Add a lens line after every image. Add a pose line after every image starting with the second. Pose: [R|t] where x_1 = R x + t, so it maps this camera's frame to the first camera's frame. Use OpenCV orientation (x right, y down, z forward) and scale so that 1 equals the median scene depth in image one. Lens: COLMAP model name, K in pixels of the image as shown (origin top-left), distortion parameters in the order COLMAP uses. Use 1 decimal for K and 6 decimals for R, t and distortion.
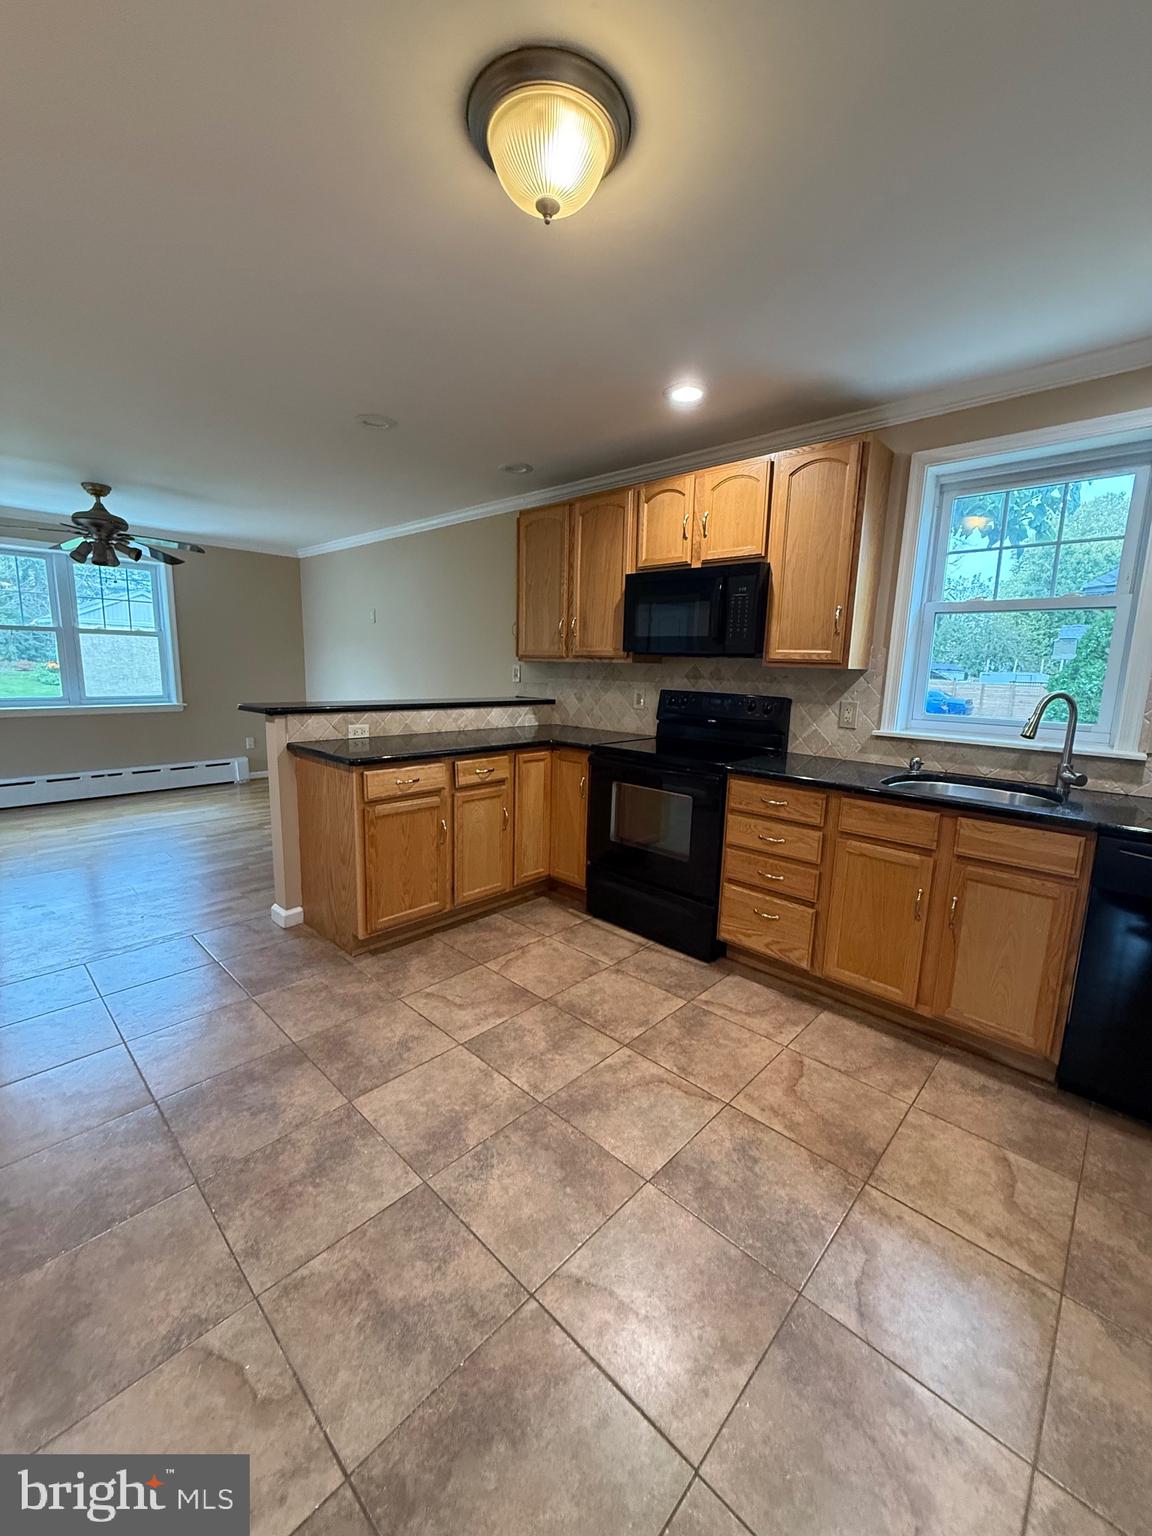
lens RADIAL K [[608.3, 0, 574.9], [0, 608.3, 759.6], [0, 0, 1]] dist [-0.000447, 0.000366]
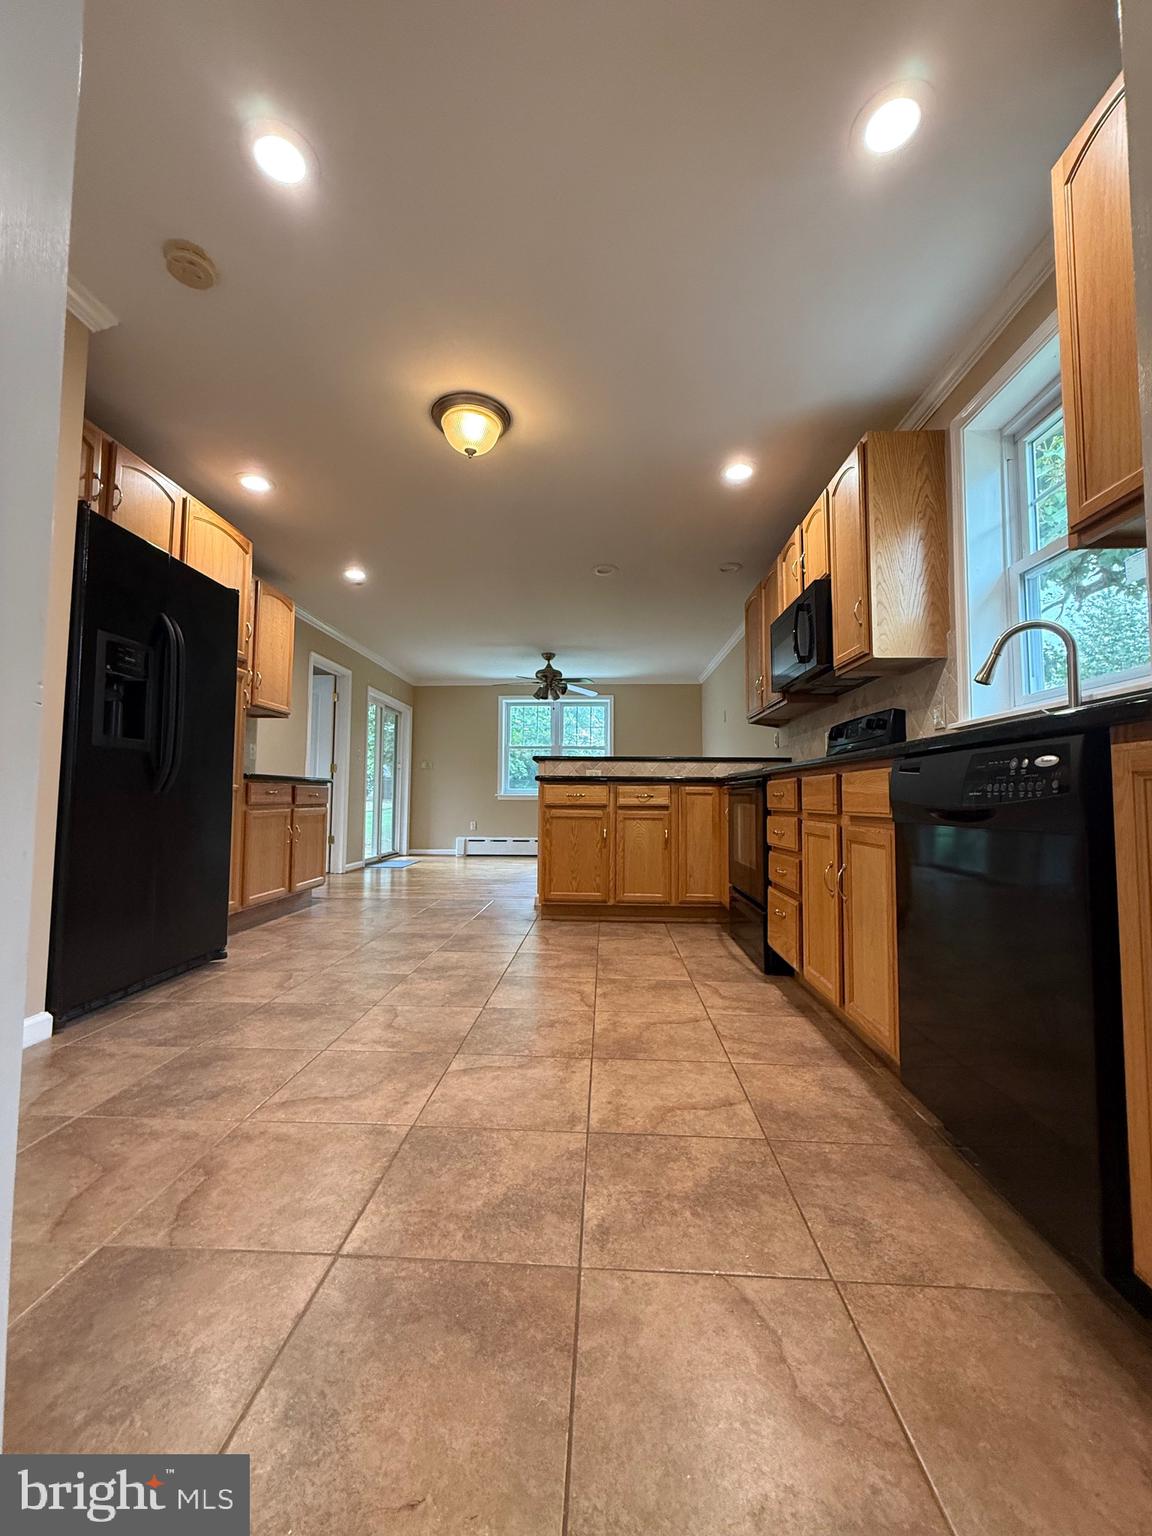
lens RADIAL K [[608.3, 0, 578.4], [0, 608.3, 760.6], [0, 0, 1]] dist [-0.000447, 0.000366]
pose [[0.653493, -0.071032, -0.753592, 0.827449], [-0.106987, 0.976924, -0.184859, 0.223878], [0.749333, 0.201429, 0.630814, 0.095607]]
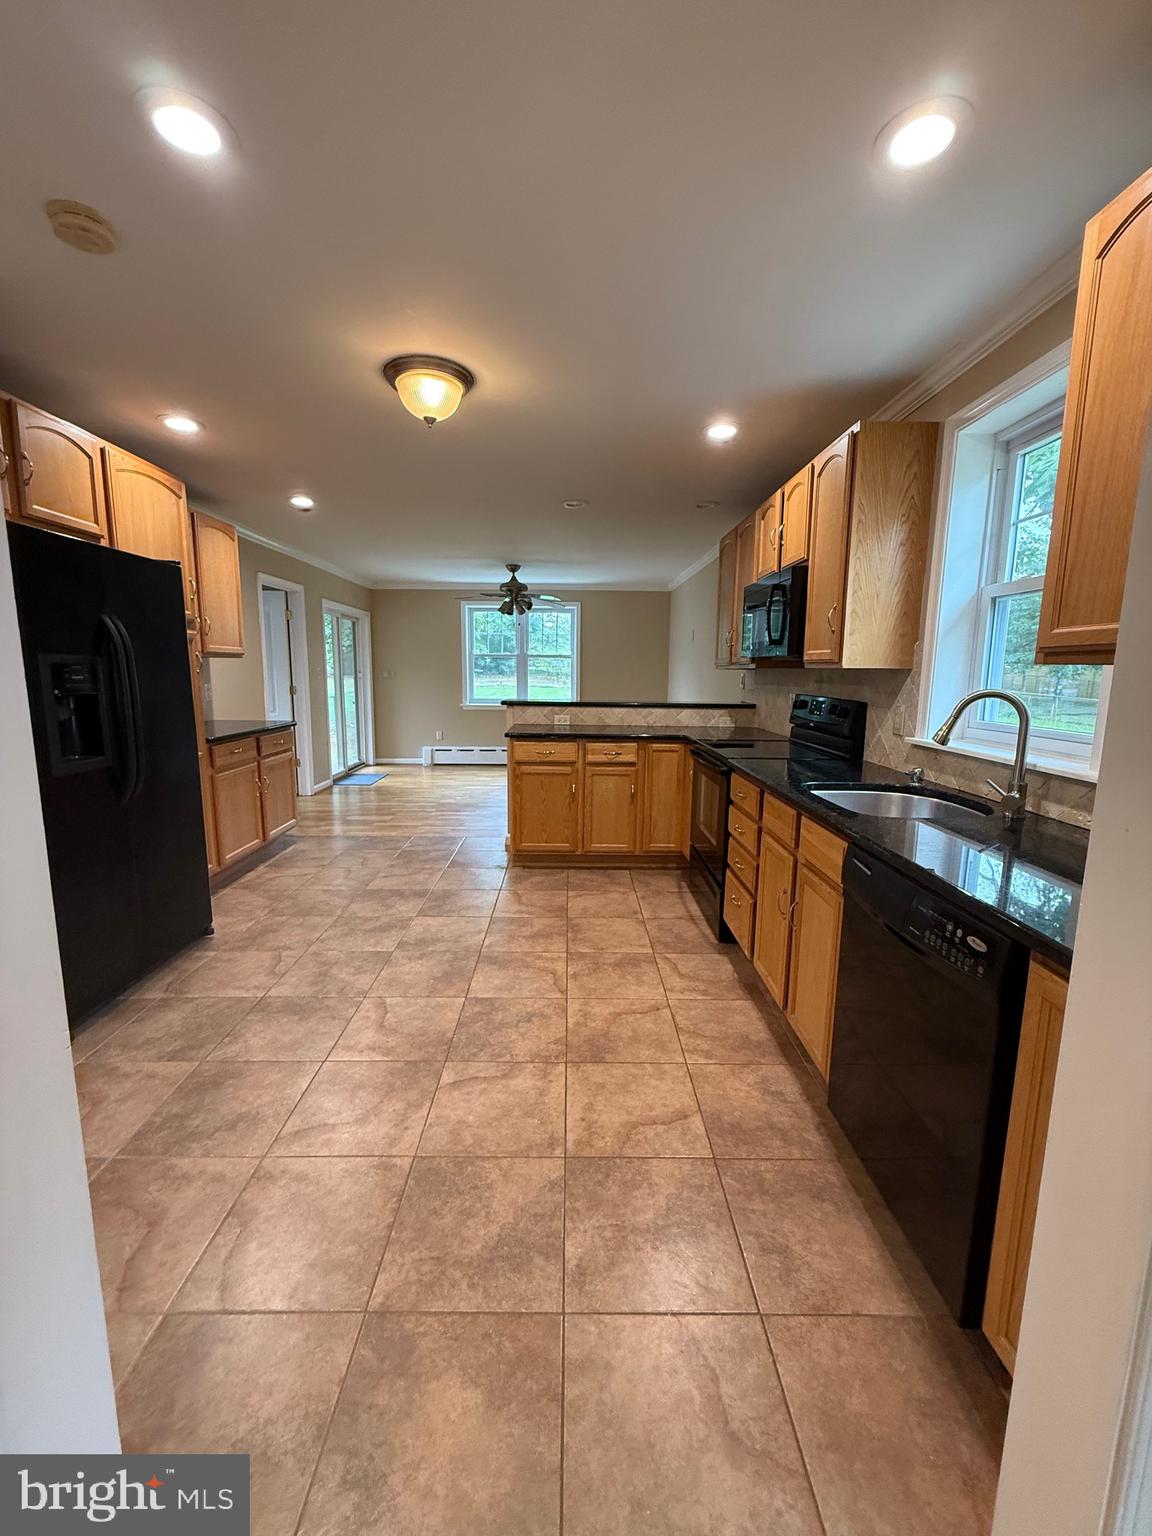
lens RADIAL K [[608.3, 0, 578.5], [0, 608.3, 759.2], [0, 0, 1]] dist [-0.000447, 0.000366]
pose [[0.697736, 0.085140, -0.711278, 0.830570], [-0.104009, 0.994431, 0.017005, 0.019297], [0.708764, 0.062114, 0.702705, 0.044493]]
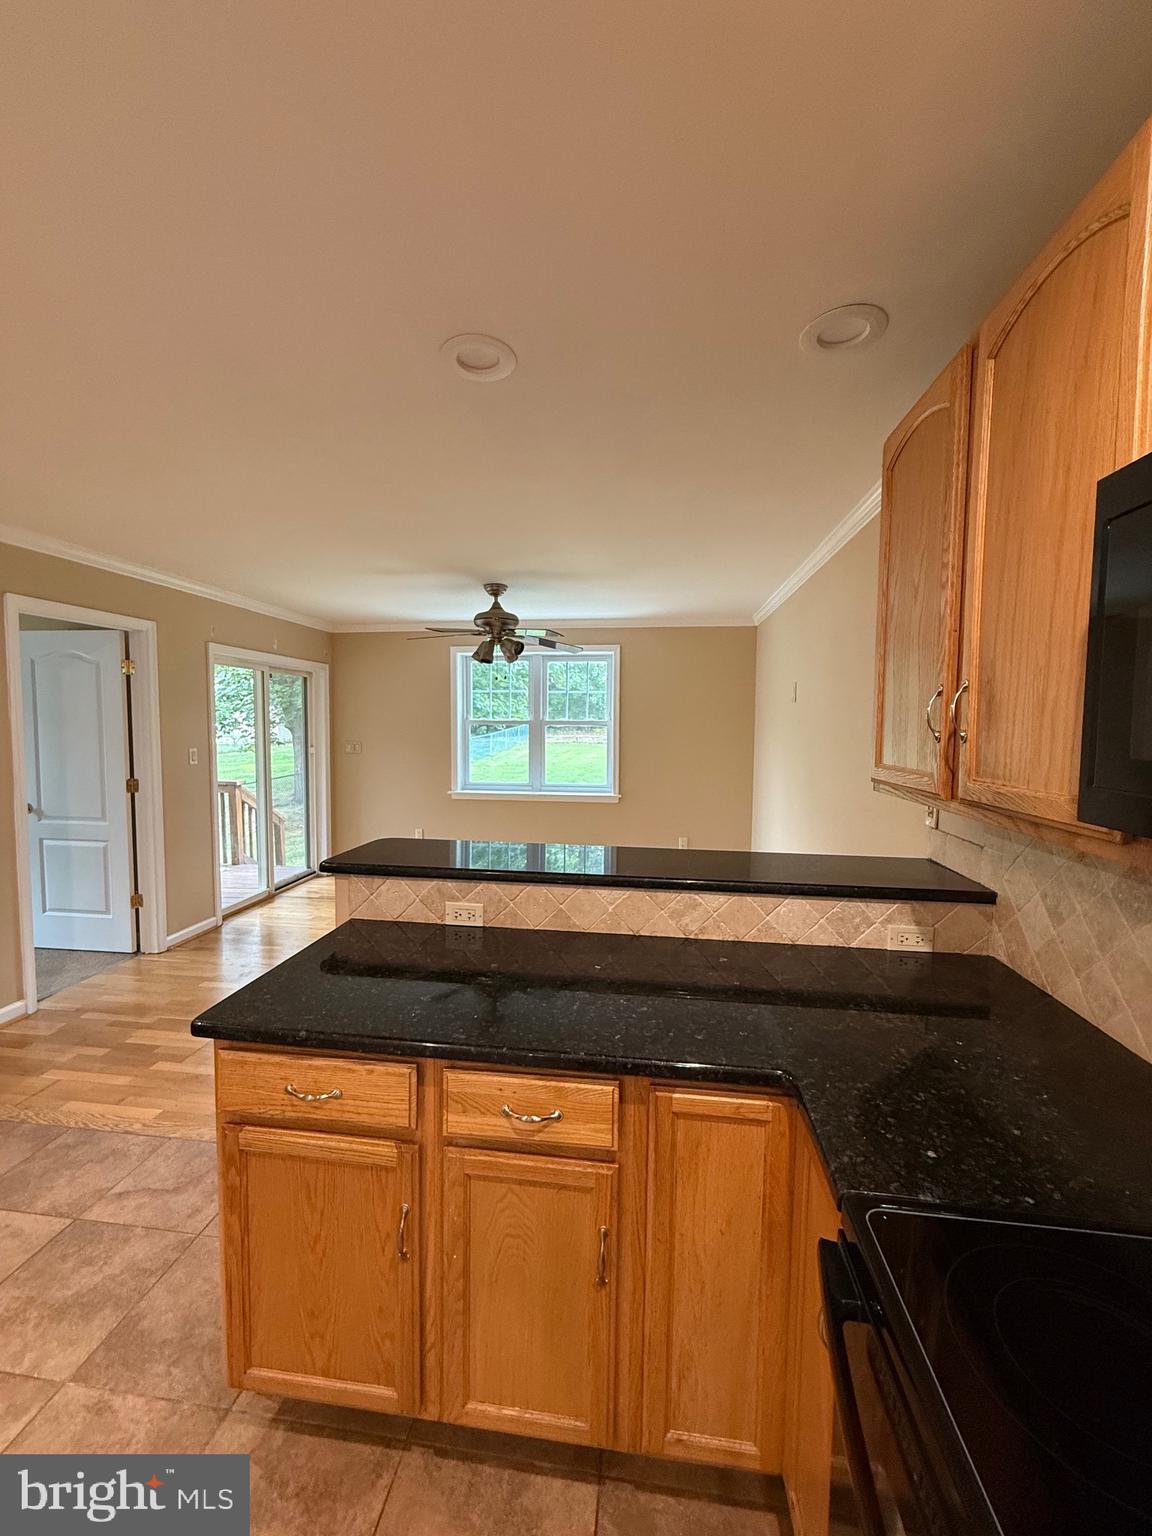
lens RADIAL K [[608.3, 0, 575.8], [0, 608.3, 764.2], [0, 0, 1]] dist [-0.000447, 0.000366]
pose [[0.585369, 0.034821, -0.810019, 0.186844], [-0.119633, 0.991851, -0.043816, -0.207404], [0.801892, 0.122553, 0.584764, 0.891357]]
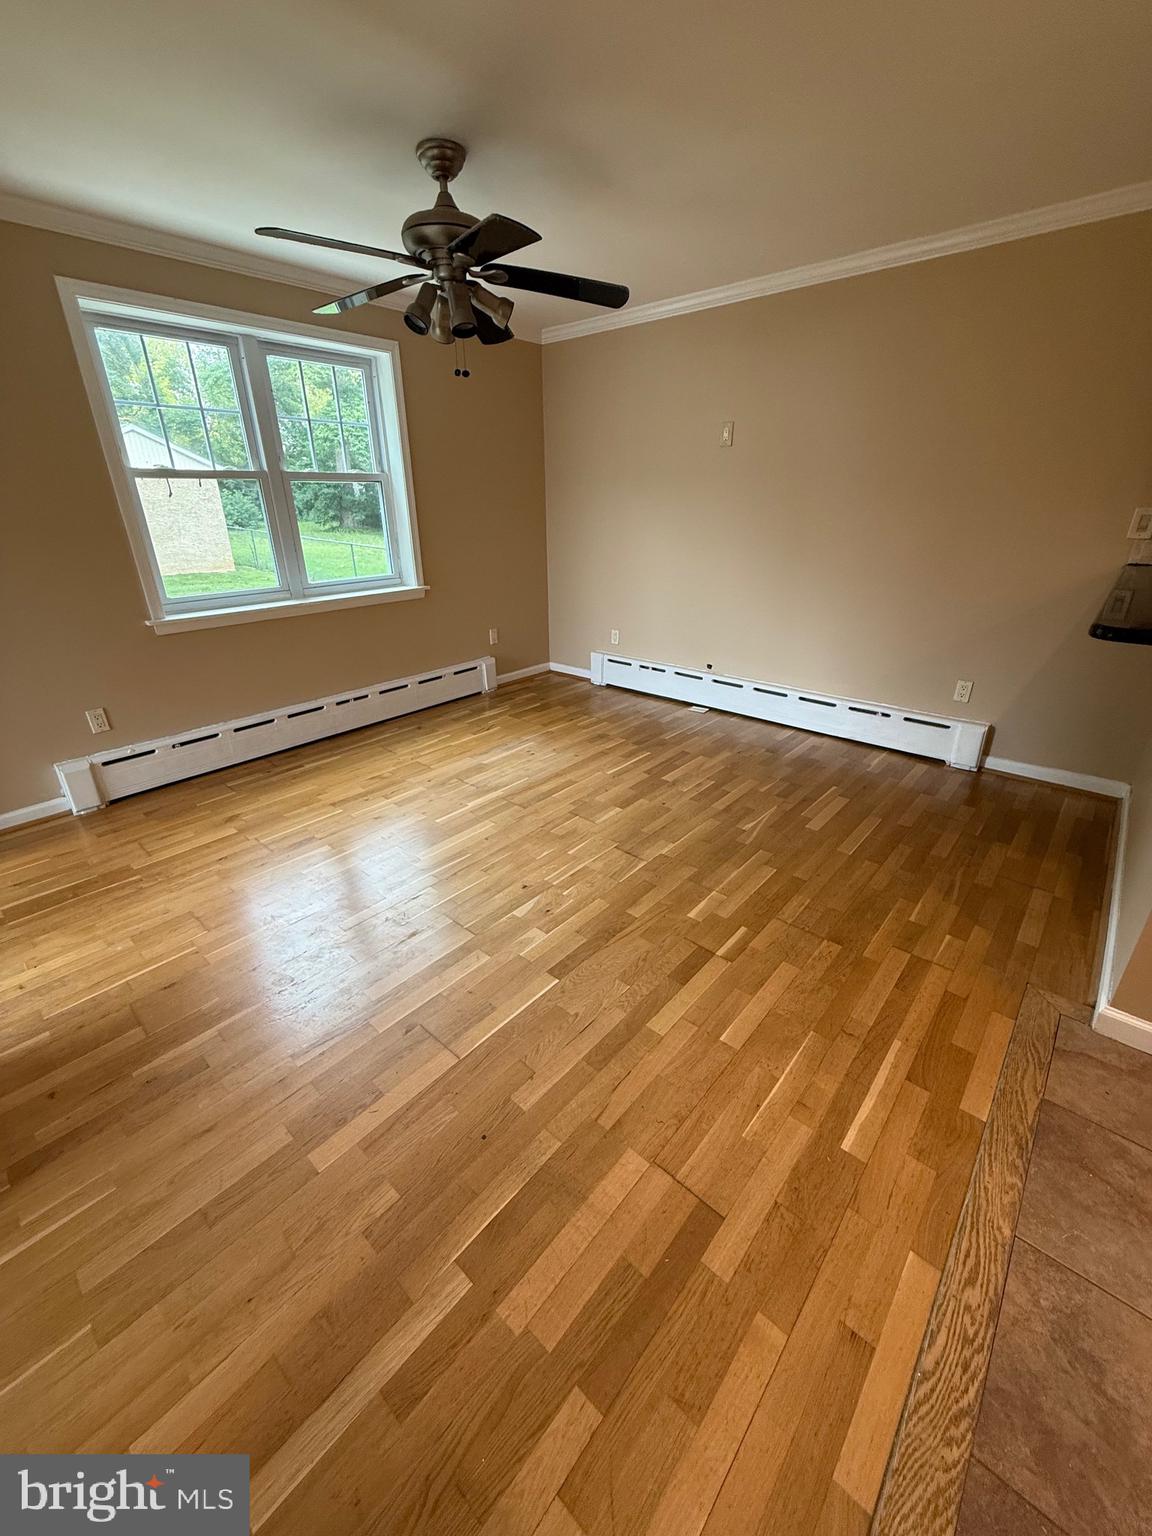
lens RADIAL K [[608.3, 0, 575.7], [0, 608.3, 764.9], [0, 0, 1]] dist [-0.000447, 0.000366]
pose [[0.998737, -0.047122, 0.017456, -1.140657], [0.041196, 0.966702, 0.252568, -0.145593], [-0.028776, -0.251529, 0.967422, 0.643640]]
